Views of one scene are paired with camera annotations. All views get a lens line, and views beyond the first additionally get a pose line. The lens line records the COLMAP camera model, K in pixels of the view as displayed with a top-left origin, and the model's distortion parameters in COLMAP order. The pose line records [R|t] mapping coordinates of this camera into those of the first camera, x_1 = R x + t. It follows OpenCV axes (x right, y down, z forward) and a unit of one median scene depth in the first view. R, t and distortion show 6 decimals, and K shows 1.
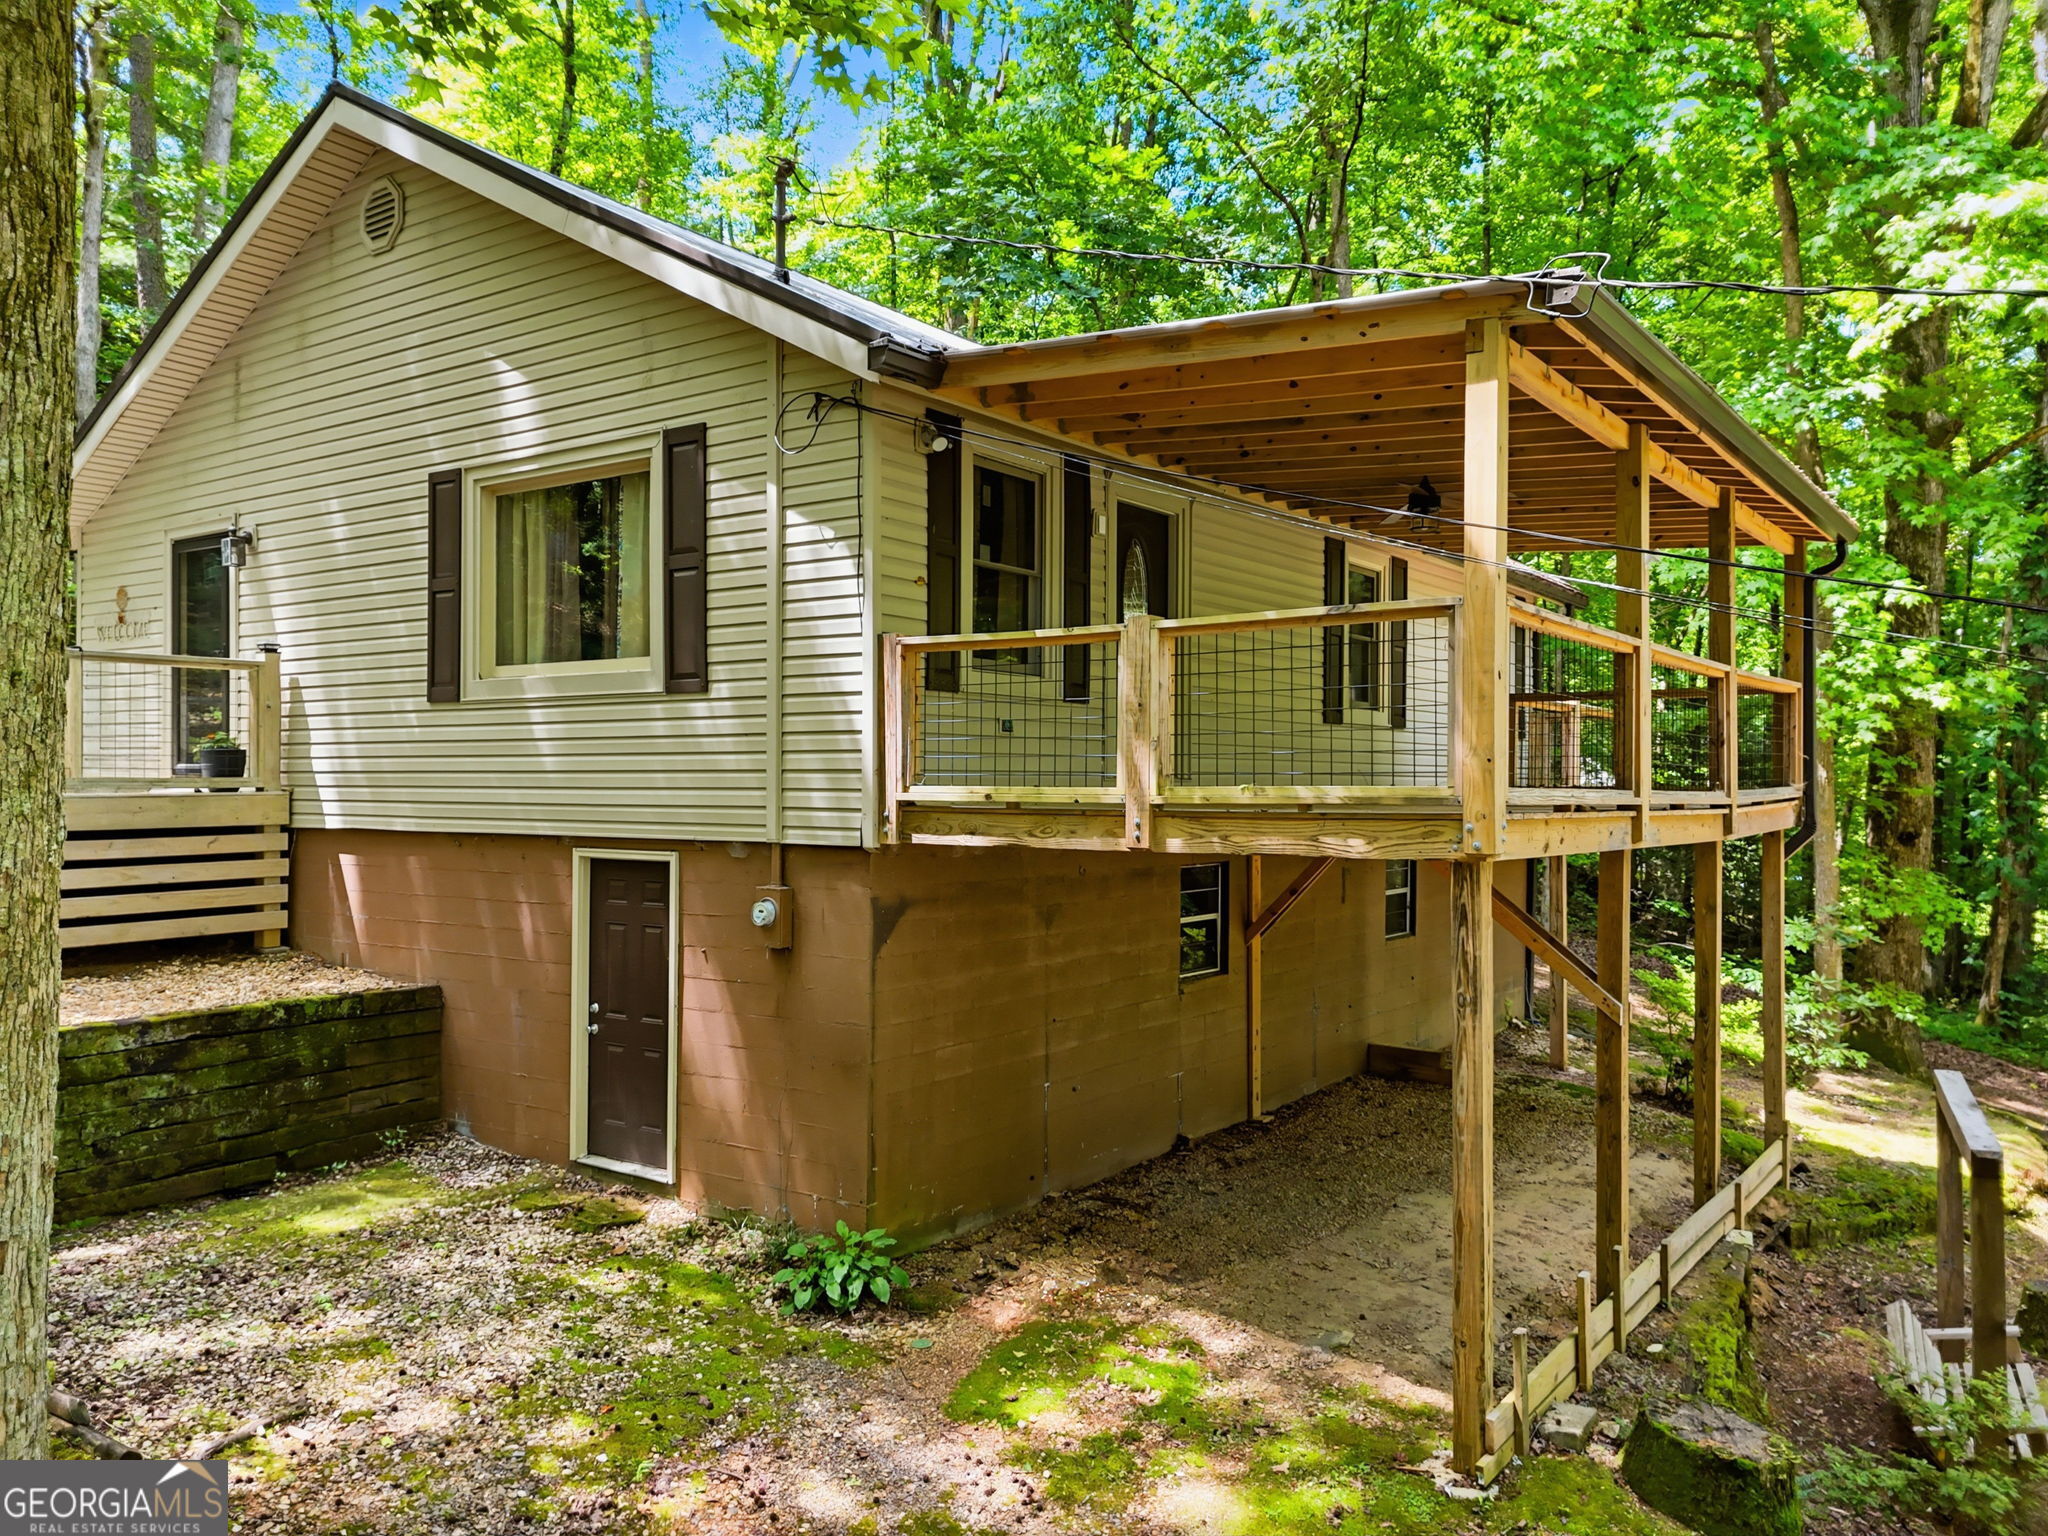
lens RADIAL K [[1521.1, 0, 1040.2], [0, 1521.1, 776.2], [0, 0, 1]] dist [0.034988, 0.004084]
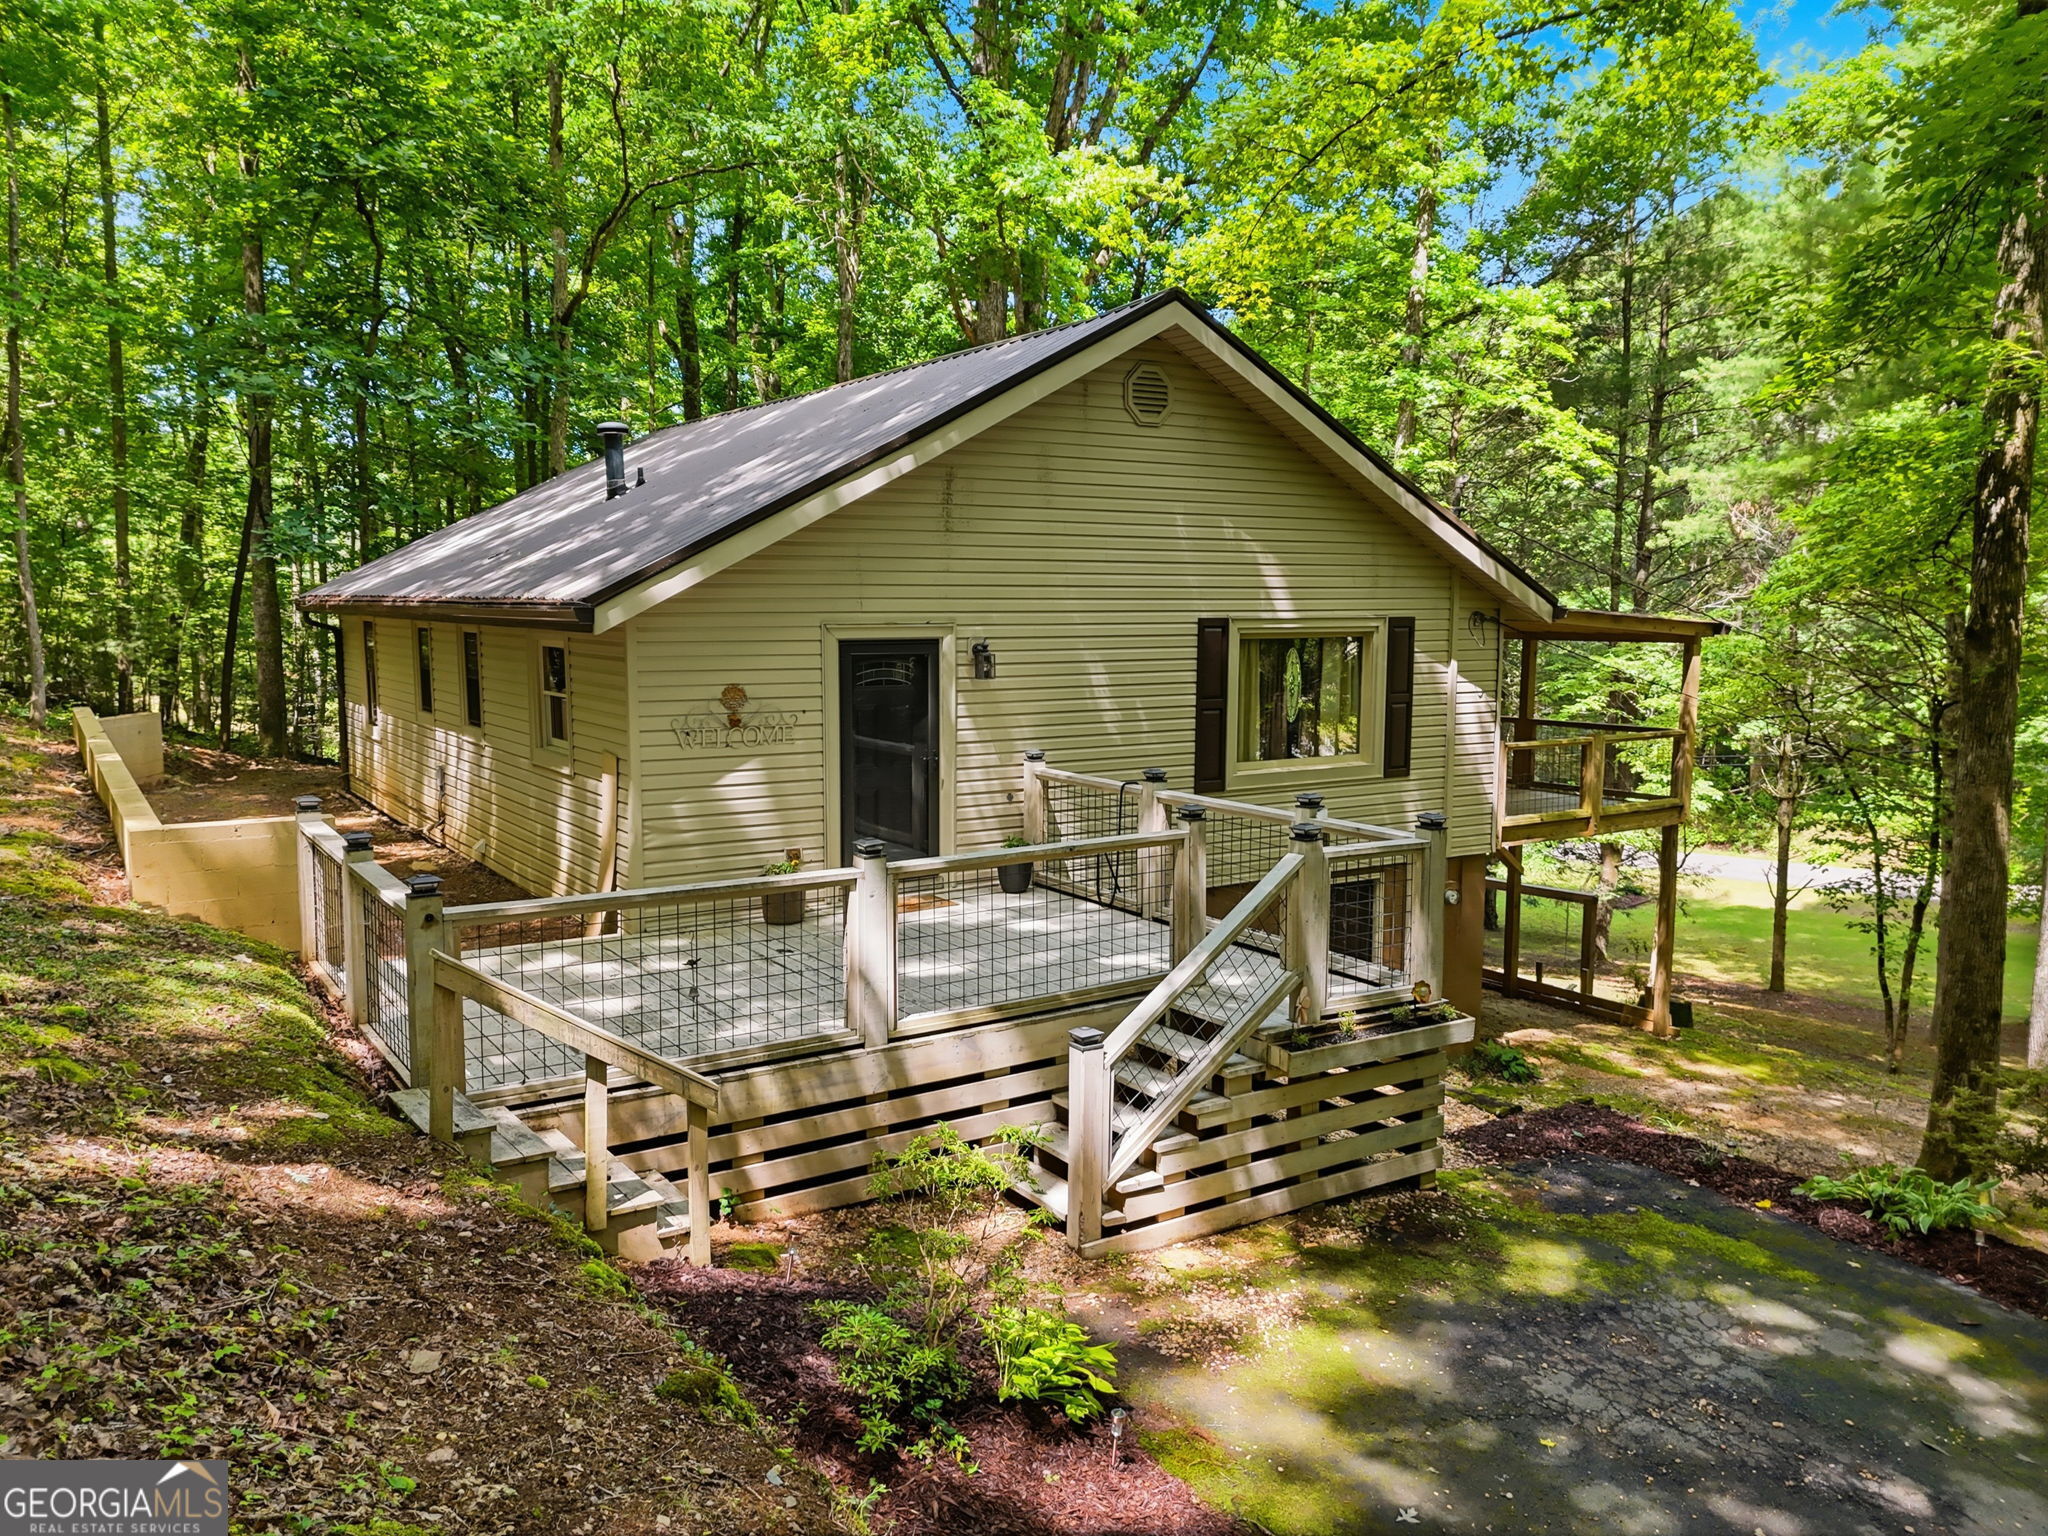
lens RADIAL K [[1507.2, 0, 1024.0], [0, 1507.2, 768.0], [0, 0, 1]] dist [0.115697, -0.116227]
pose [[0.381792, -0.097307, 0.919111, -1.790711], [-0.002607, 0.994325, 0.106353, -0.224619], [-0.924244, -0.043001, 0.379372, 0.699442]]
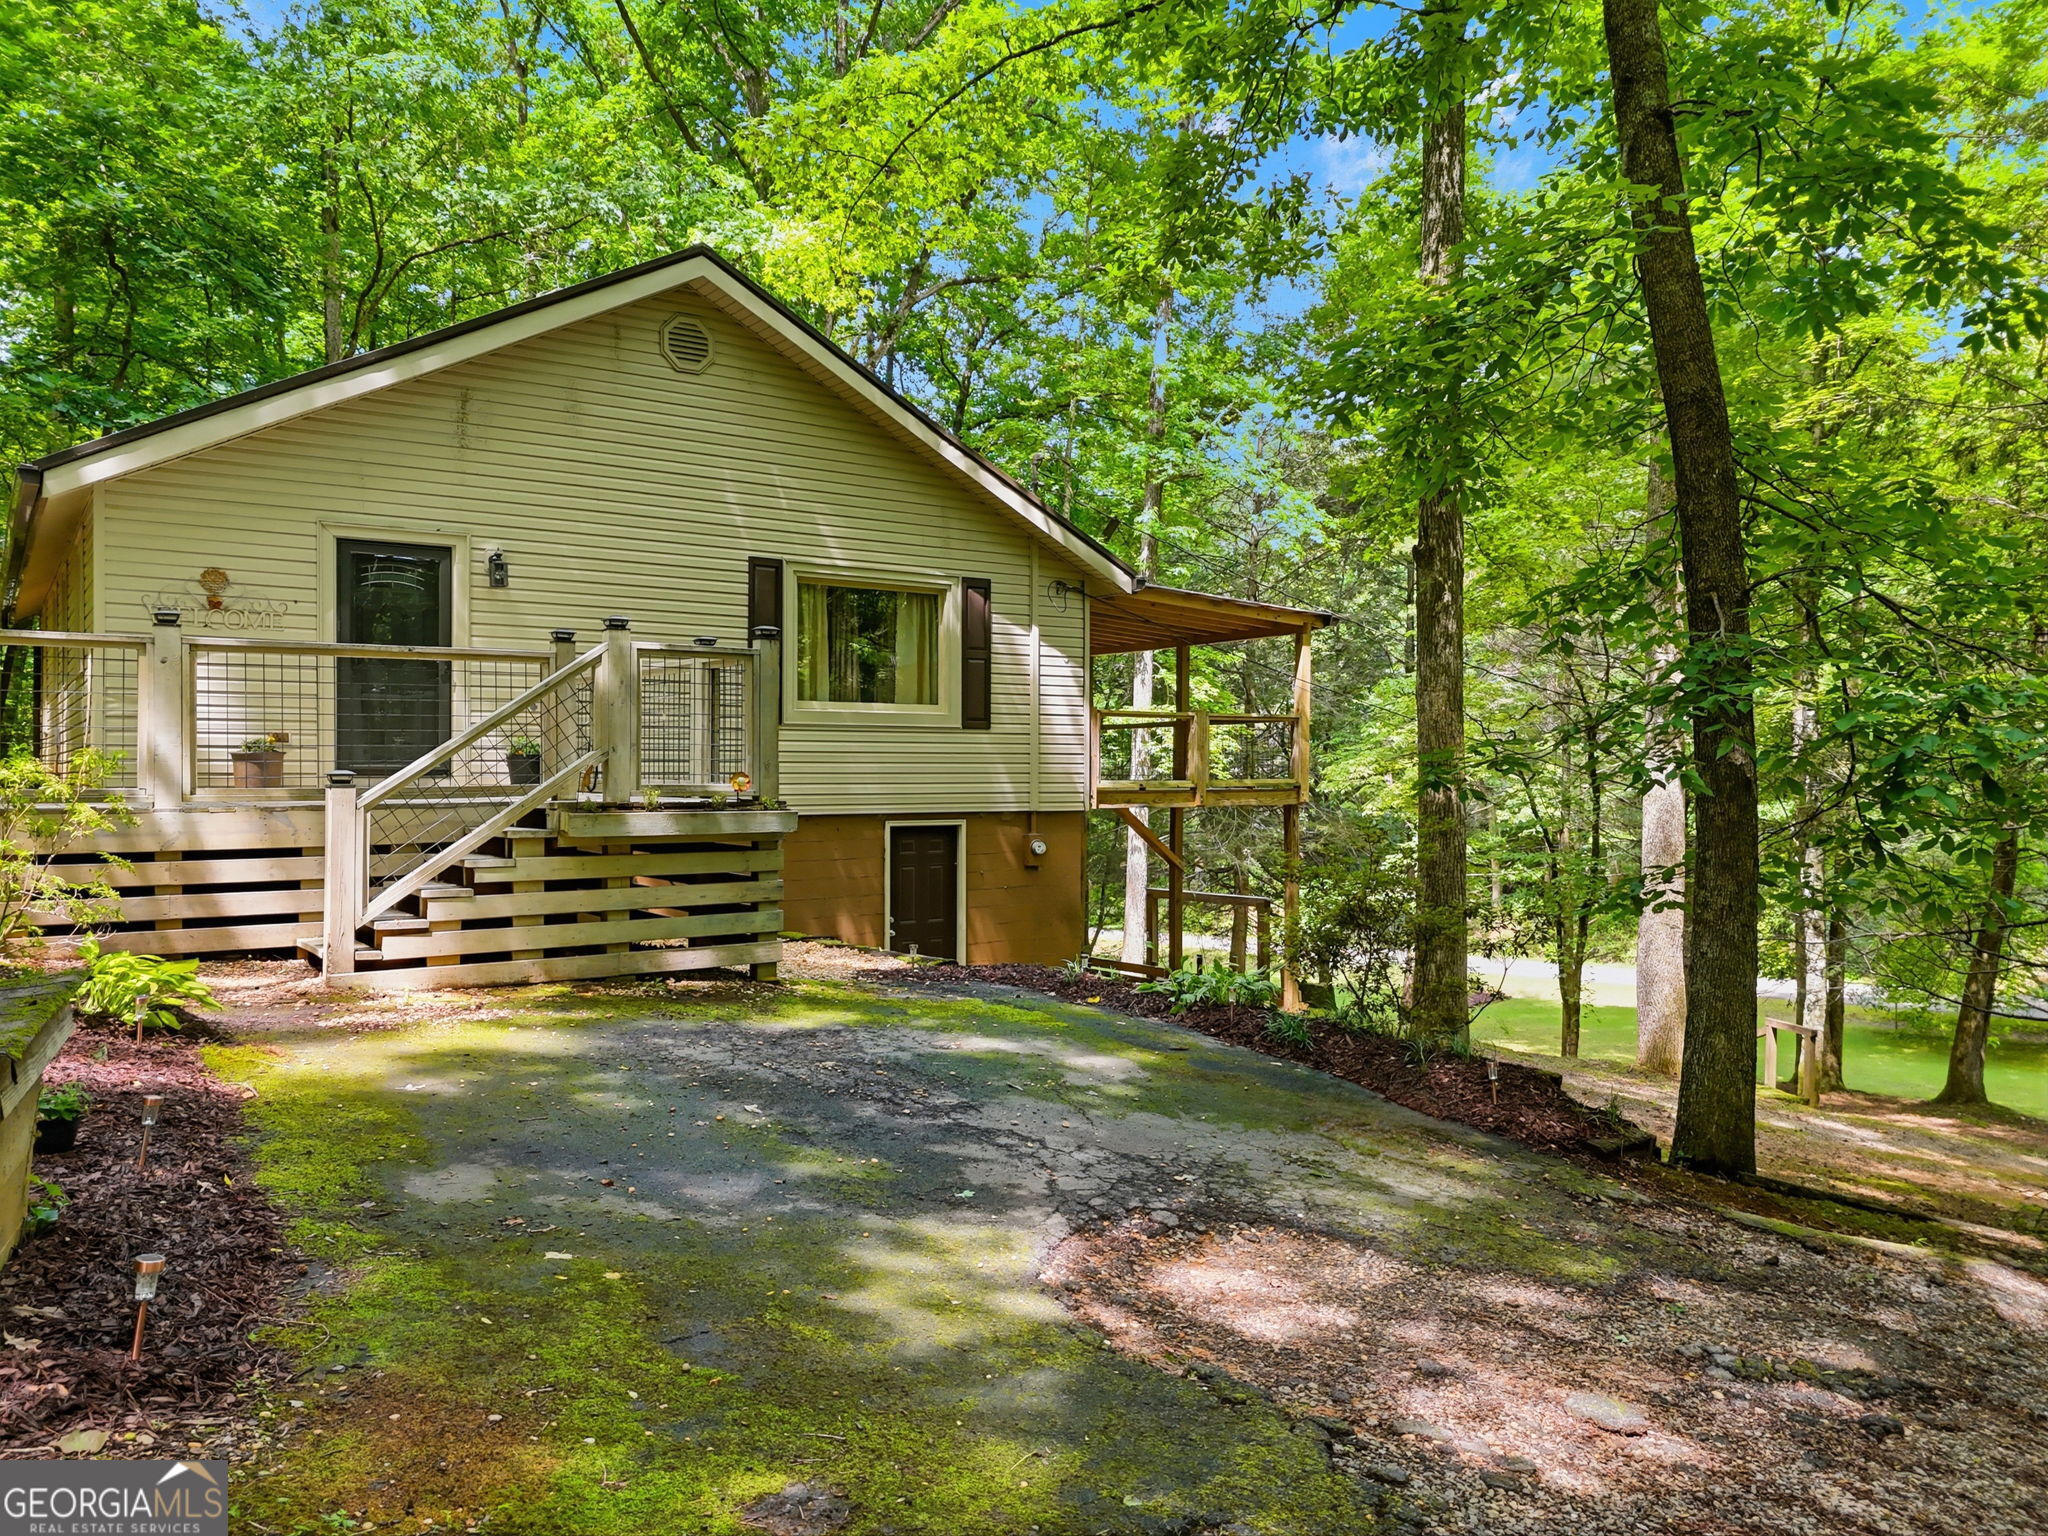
lens RADIAL K [[1507.2, 0, 1024.0], [0, 1507.2, 768.0], [0, 0, 1]] dist [0.115697, -0.116227]
pose [[0.367110, 0.008996, 0.930134, -1.715711], [-0.002598, 0.999959, -0.008646, 0.005440], [-0.930174, 0.000758, 0.367118, 0.288143]]
